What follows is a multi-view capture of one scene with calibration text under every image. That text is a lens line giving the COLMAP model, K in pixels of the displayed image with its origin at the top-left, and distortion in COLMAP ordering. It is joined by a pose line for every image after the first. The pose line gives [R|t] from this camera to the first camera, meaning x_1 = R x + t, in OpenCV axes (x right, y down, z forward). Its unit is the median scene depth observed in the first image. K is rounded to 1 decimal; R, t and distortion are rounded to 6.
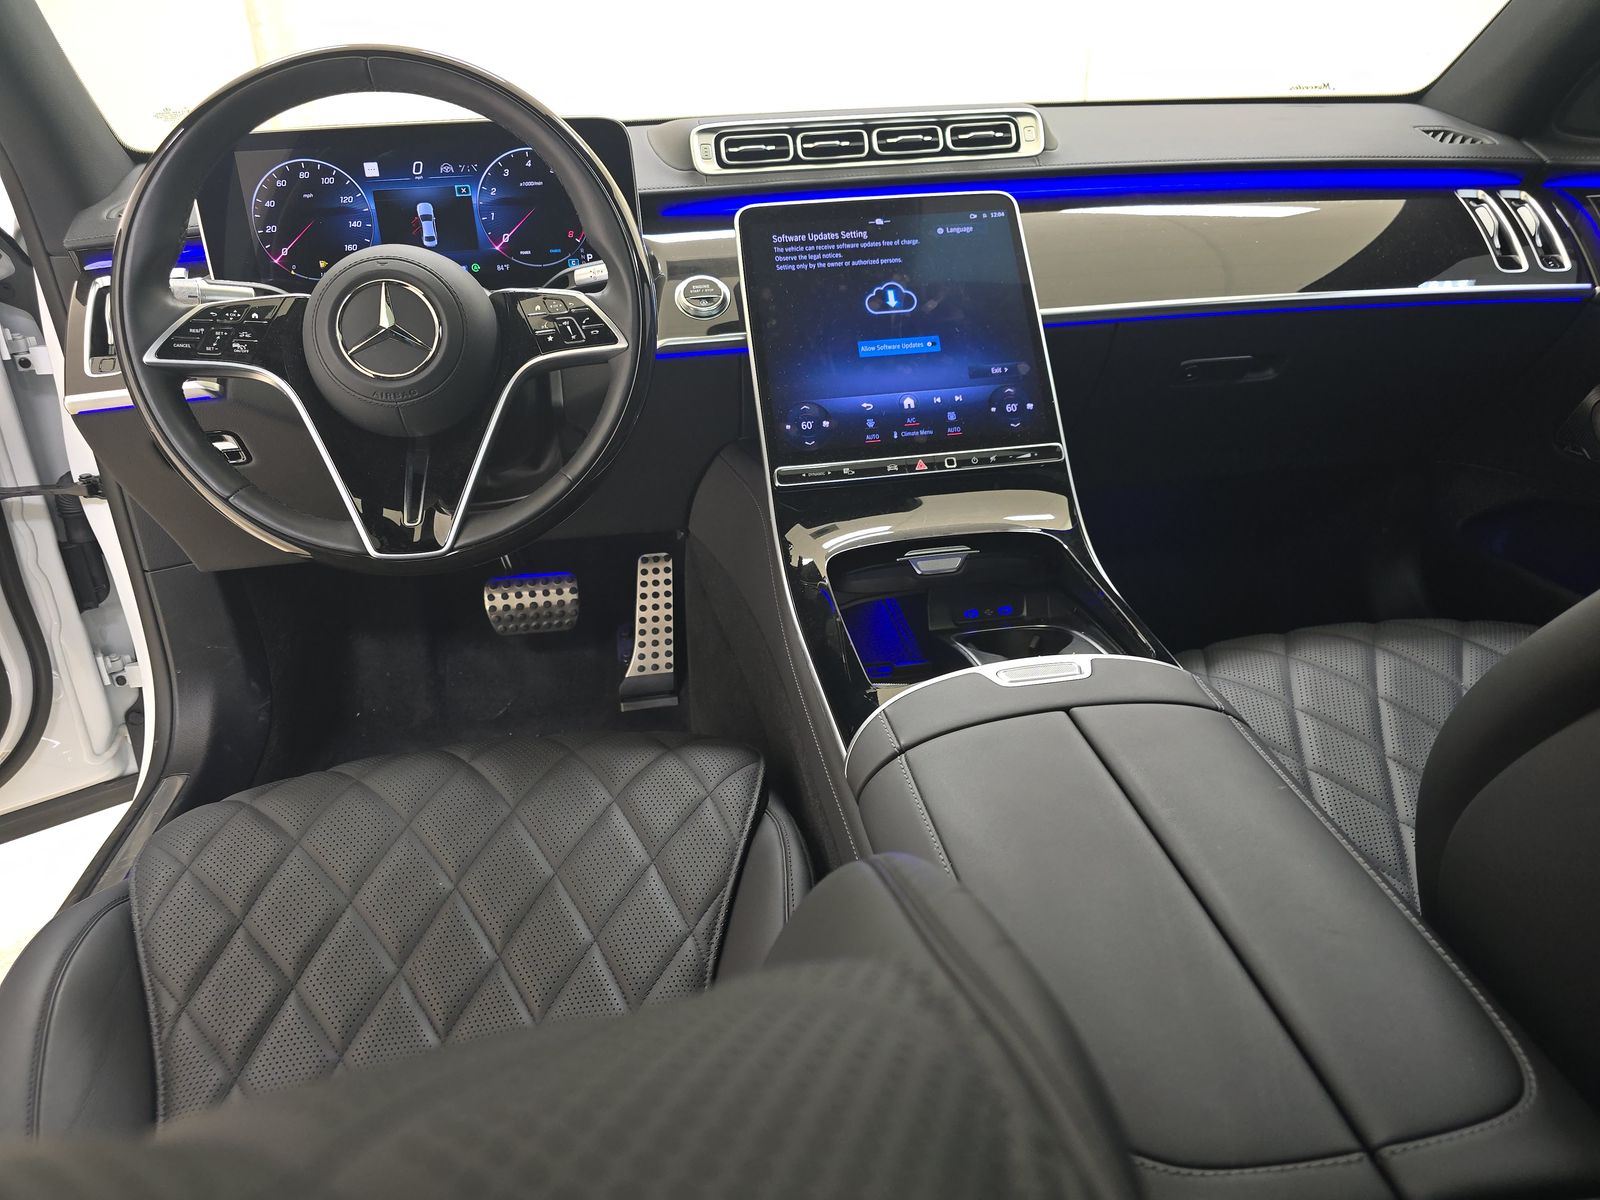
lens RADIAL K [[1069.4, 0, 788.8], [0, 1069.4, 598.2], [0, 0, 1]] dist [0.032689, -0.023656]
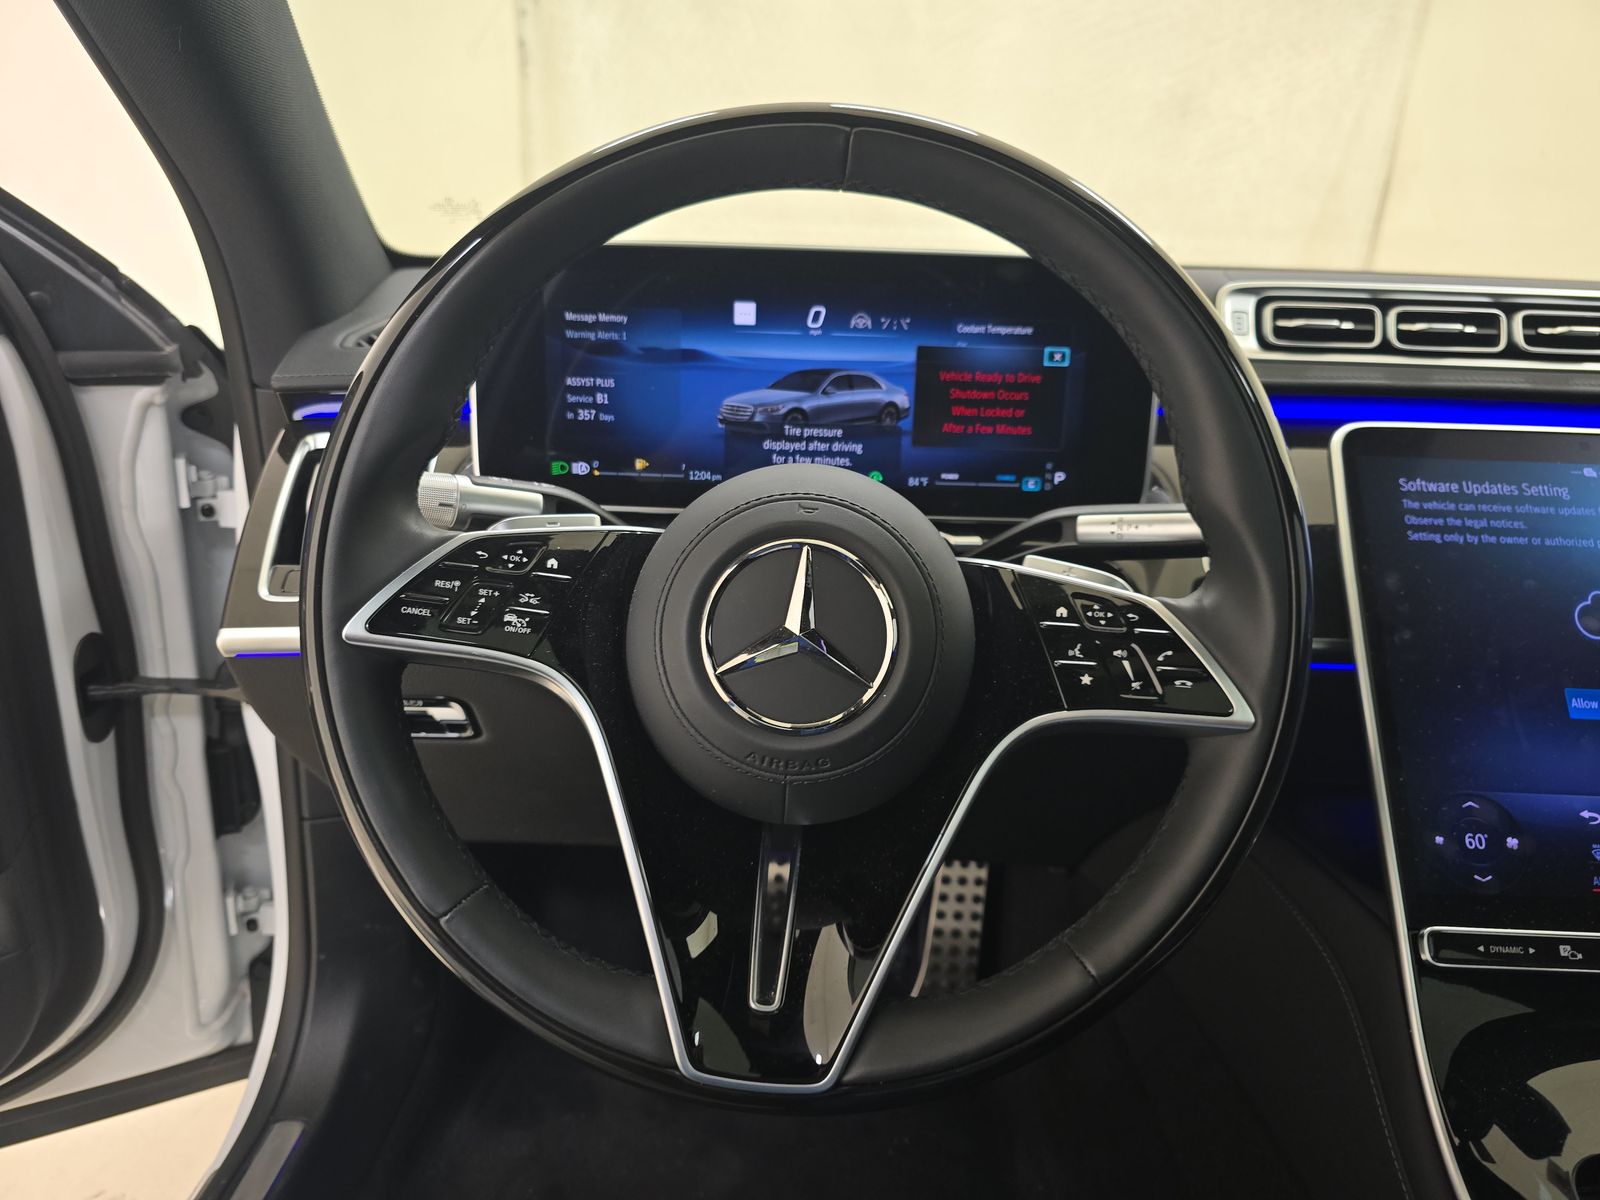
lens RADIAL K [[1069.4, 0, 787.4], [0, 1069.4, 608.4], [0, 0, 1]] dist [0.032689, -0.023656]
pose [[0.982193, 0.125953, -0.139400, -0.247550], [-0.139398, 0.986021, -0.091270, -0.171699], [0.125956, 0.109077, 0.986021, 0.399247]]
